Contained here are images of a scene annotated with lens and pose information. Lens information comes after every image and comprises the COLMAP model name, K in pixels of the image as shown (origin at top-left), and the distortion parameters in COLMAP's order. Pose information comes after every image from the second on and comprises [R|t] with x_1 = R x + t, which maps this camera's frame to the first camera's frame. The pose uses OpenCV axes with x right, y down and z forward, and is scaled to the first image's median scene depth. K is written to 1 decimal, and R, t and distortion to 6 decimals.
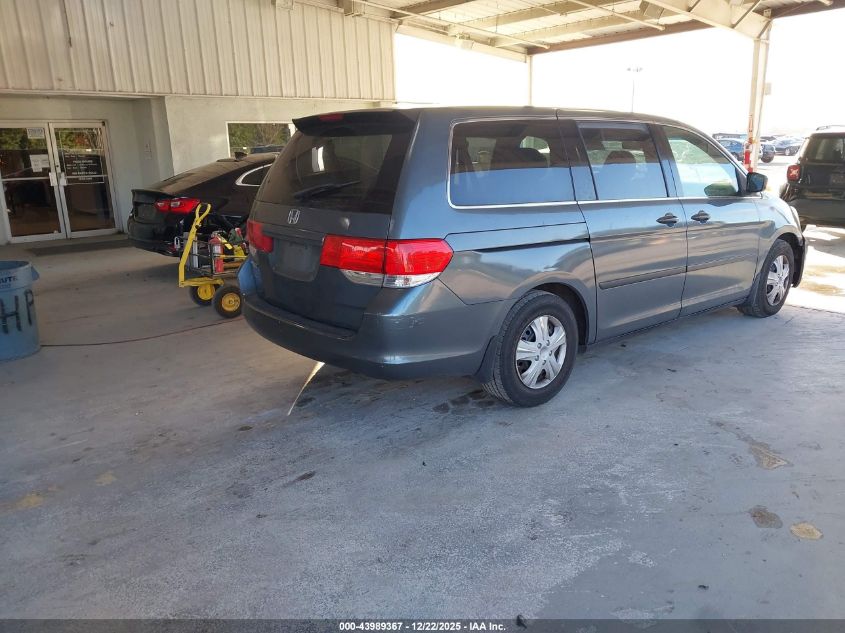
lens RADIAL K [[665.2, 0, 422.5], [0, 665.2, 316.5], [0, 0, 1]] dist [-0.001608, -0.002414]
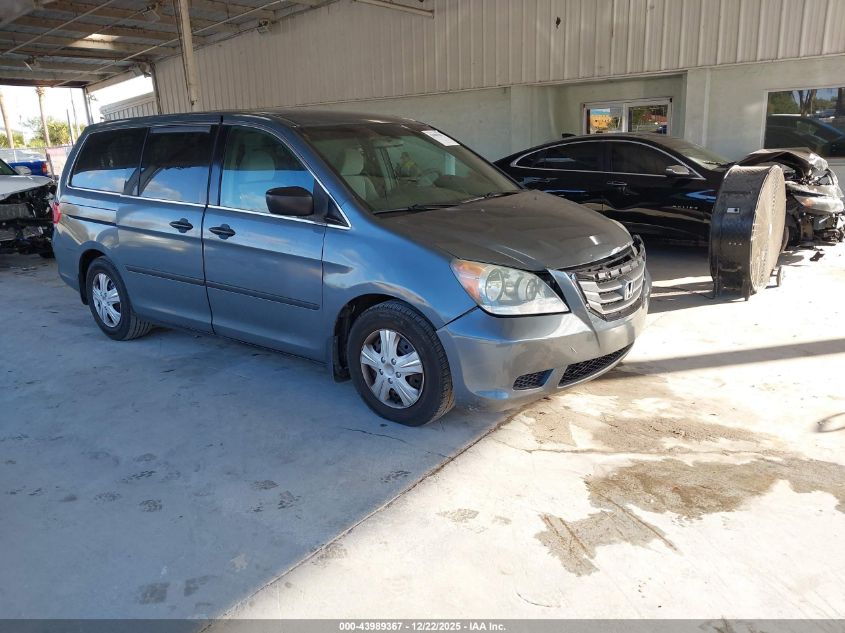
lens RADIAL K [[660.6, 0, 421.3], [0, 660.6, 302.6], [0, 0, 1]] dist [0.024186, 0.004751]
pose [[0.217457, 0.246760, -0.944363, 1.350838], [-0.210965, 0.956529, 0.201360, -0.296482], [0.952999, 0.155441, 0.260061, 1.053514]]
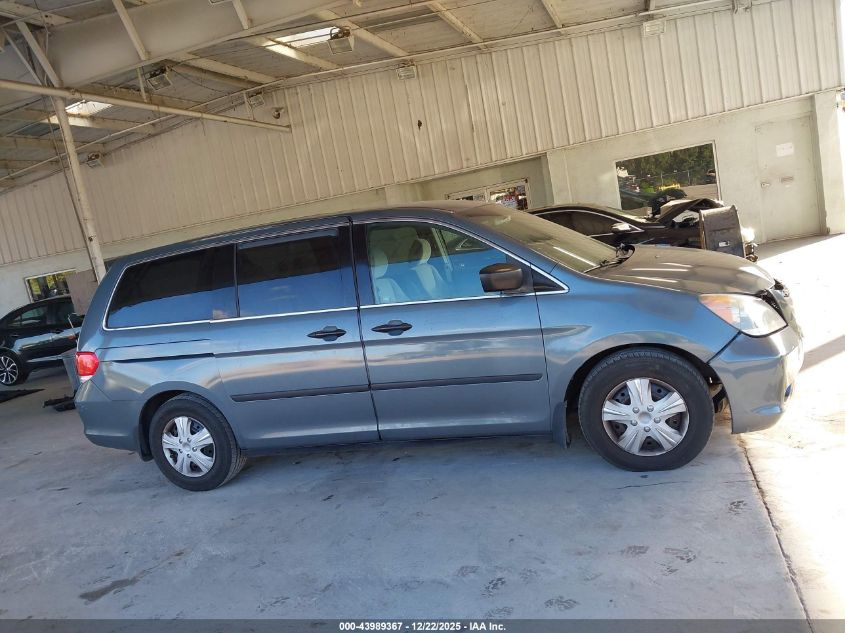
lens RADIAL K [[652.7, 0, 422.5], [0, 652.7, 316.5], [0, 0, 1]] dist [0.111257, -0.200690]
pose [[0.520653, 0.046971, -0.852475, 1.165163], [-0.043857, 0.998639, 0.028238, -0.192877], [0.852641, 0.022685, 0.522004, 0.611629]]
